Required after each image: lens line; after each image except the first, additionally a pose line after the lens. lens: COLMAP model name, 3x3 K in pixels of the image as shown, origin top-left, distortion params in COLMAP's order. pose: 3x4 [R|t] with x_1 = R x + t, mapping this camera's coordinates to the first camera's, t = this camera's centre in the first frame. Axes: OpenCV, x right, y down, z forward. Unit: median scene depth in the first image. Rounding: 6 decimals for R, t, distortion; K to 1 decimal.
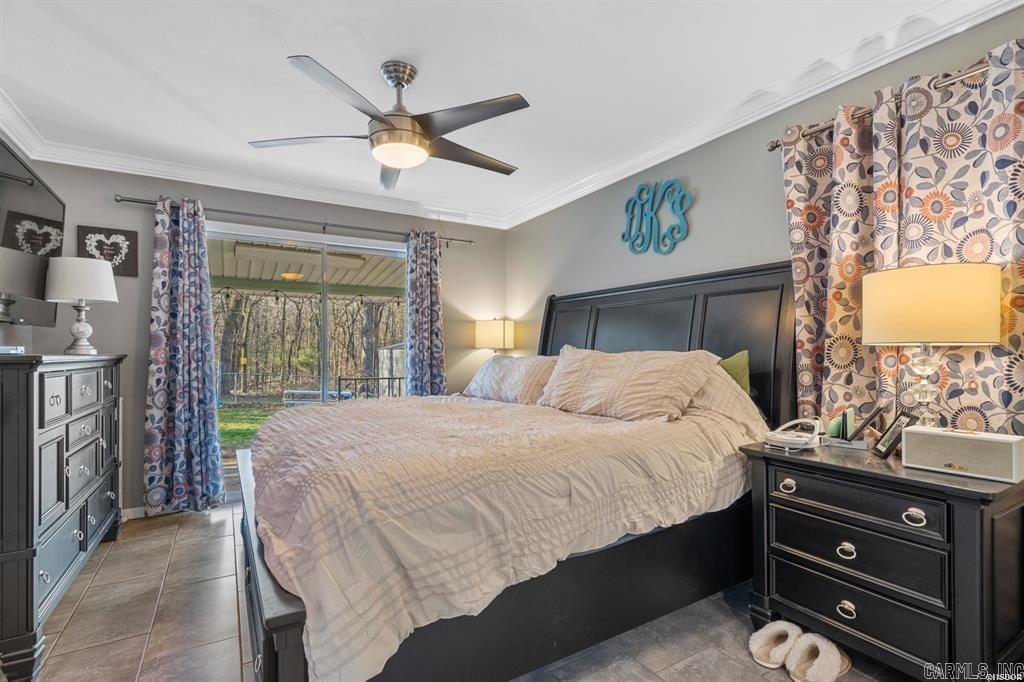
lens RADIAL K [[479.0, 0, 510.9], [0, 479.0, 355.2], [0, 0, 1]] dist [-0.001176, 0.000591]
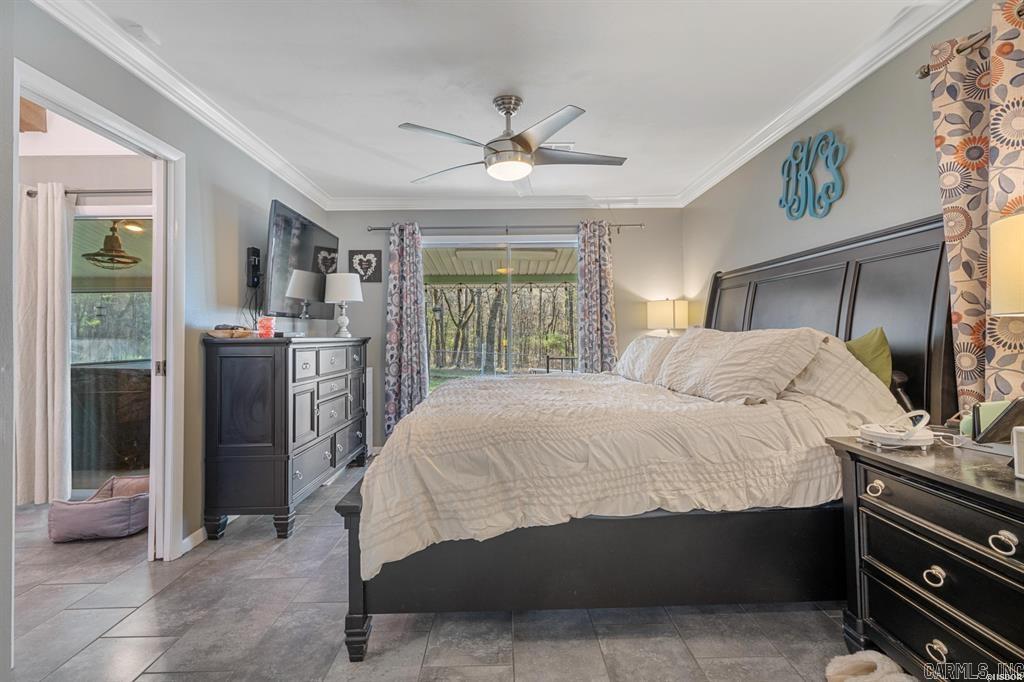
lens RADIAL K [[471.7, 0, 510.2], [0, 471.7, 328.2], [0, 0, 1]] dist [-0.000436, 0.000226]
pose [[0.868877, -0.016526, -0.494753, 0.354508], [0.007450, 0.999766, -0.020311, 0.004701], [0.494973, 0.013962, 0.868796, -0.027717]]
